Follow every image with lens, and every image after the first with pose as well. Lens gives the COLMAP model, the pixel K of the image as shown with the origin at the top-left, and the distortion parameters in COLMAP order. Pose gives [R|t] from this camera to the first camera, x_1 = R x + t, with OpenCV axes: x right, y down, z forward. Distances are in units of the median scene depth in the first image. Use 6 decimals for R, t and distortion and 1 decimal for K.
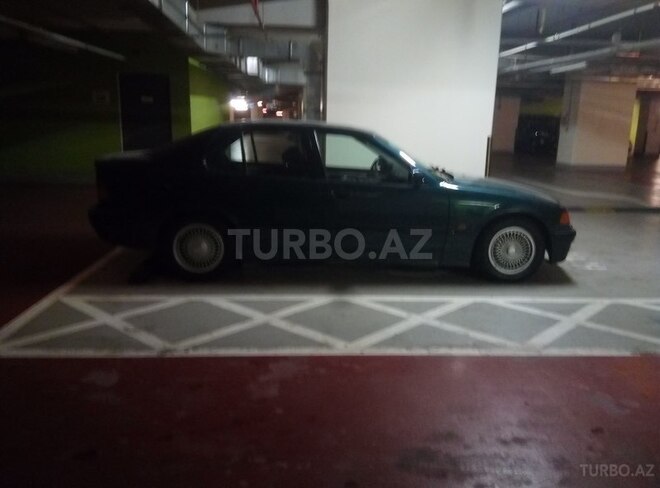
lens RADIAL K [[558.5, 0, 330.0], [0, 558.5, 244.0], [0, 0, 1]] dist [0.103347, -0.215461]
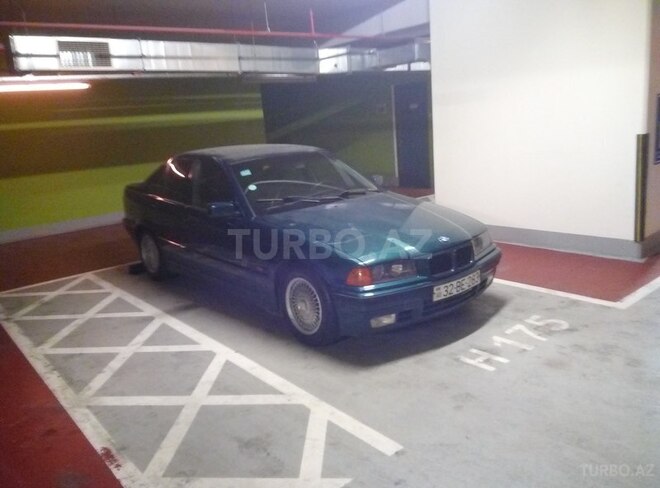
lens RADIAL K [[558.5, 0, 330.0], [0, 558.5, 244.0], [0, 0, 1]] dist [0.103347, -0.215461]
pose [[0.558970, 0.109361, -0.821944, 0.997705], [-0.078478, 0.993792, 0.078856, -0.144265], [0.825466, 0.020427, 0.564083, 0.577064]]
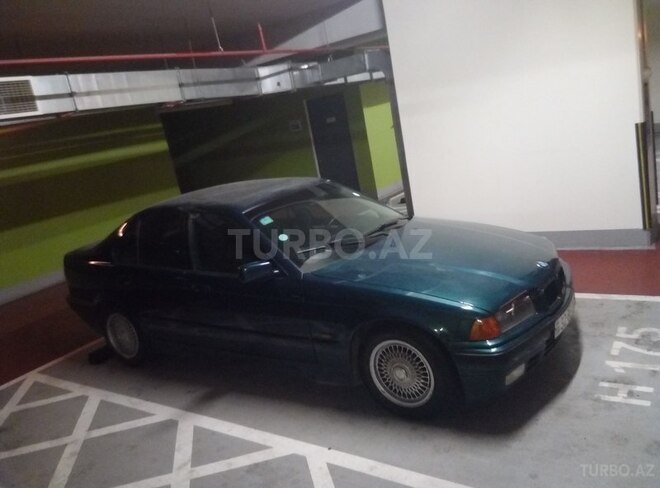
lens RADIAL K [[558.5, 0, 330.0], [0, 558.5, 244.0], [0, 0, 1]] dist [0.103347, -0.215461]
pose [[0.747206, -0.016361, -0.664391, 0.702827], [0.069972, 0.996077, 0.054165, -0.182032], [0.660898, -0.086961, 0.745420, 0.467324]]
